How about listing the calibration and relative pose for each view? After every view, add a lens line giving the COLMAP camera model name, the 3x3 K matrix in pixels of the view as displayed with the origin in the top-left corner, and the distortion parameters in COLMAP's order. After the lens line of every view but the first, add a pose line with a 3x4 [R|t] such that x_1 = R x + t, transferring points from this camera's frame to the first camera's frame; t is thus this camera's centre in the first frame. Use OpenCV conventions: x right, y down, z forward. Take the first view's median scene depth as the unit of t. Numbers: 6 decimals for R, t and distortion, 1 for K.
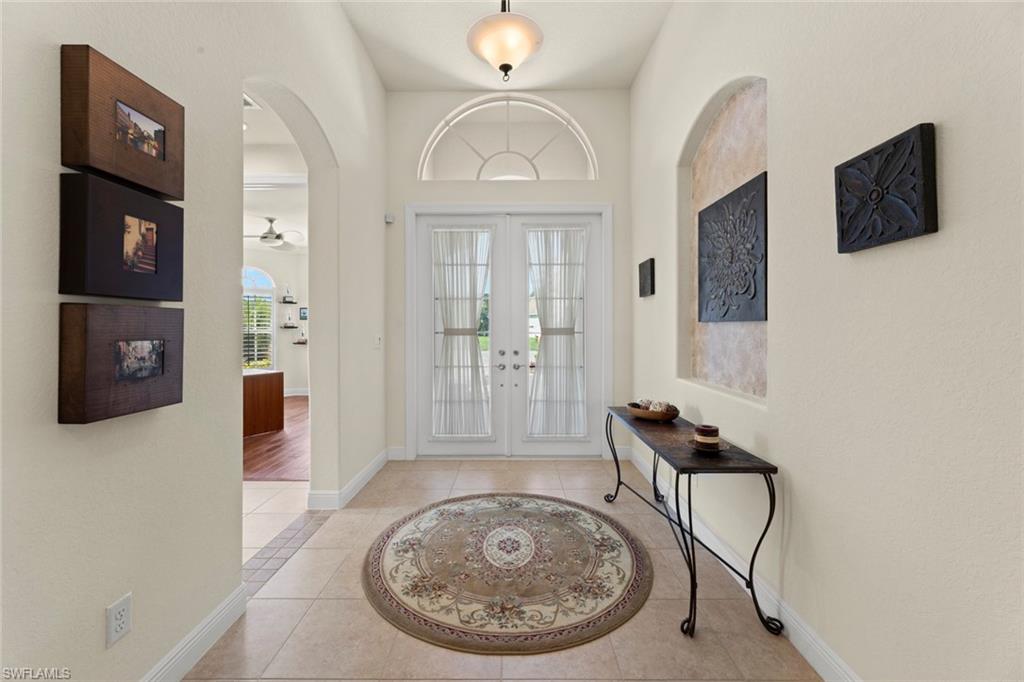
lens RADIAL K [[409.7, 0, 499.1], [0, 409.7, 326.0], [0, 0, 1]] dist [0.003435, -0.000331]
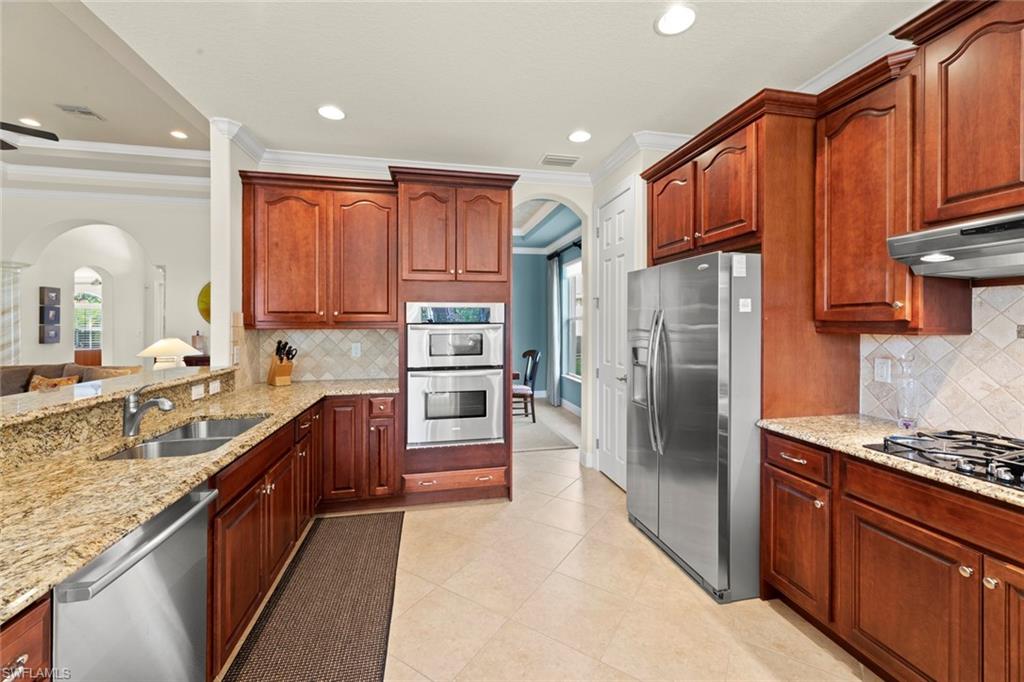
lens RADIAL K [[409.7, 0, 514.0], [0, 409.7, 325.3], [0, 0, 1]] dist [0.003435, -0.000331]
pose [[0.971130, 0.001667, 0.238547, 1.466637], [-0.003032, 0.999981, 0.005356, -0.036249], [-0.238533, -0.005925, 0.971116, -2.228329]]
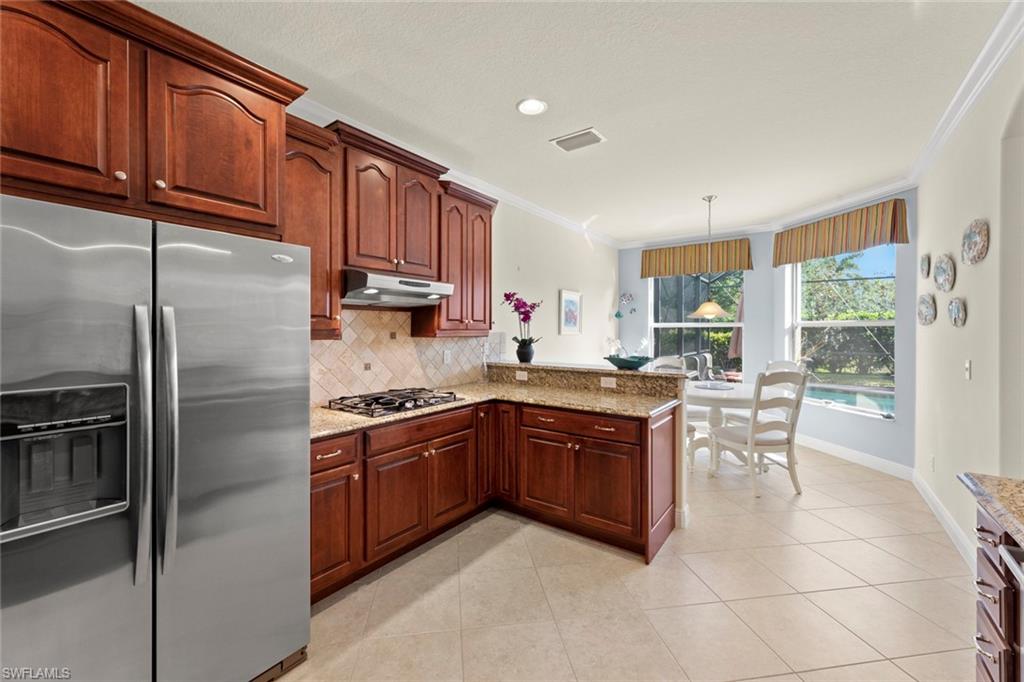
lens RADIAL K [[409.7, 0, 517.0], [0, 409.7, 333.6], [0, 0, 1]] dist [0.003435, -0.000331]
pose [[-0.828159, 0.002508, 0.560488, 1.401461], [0.005005, 0.999983, 0.002920, -0.033917], [-0.560471, 0.005224, -0.828157, -1.496524]]
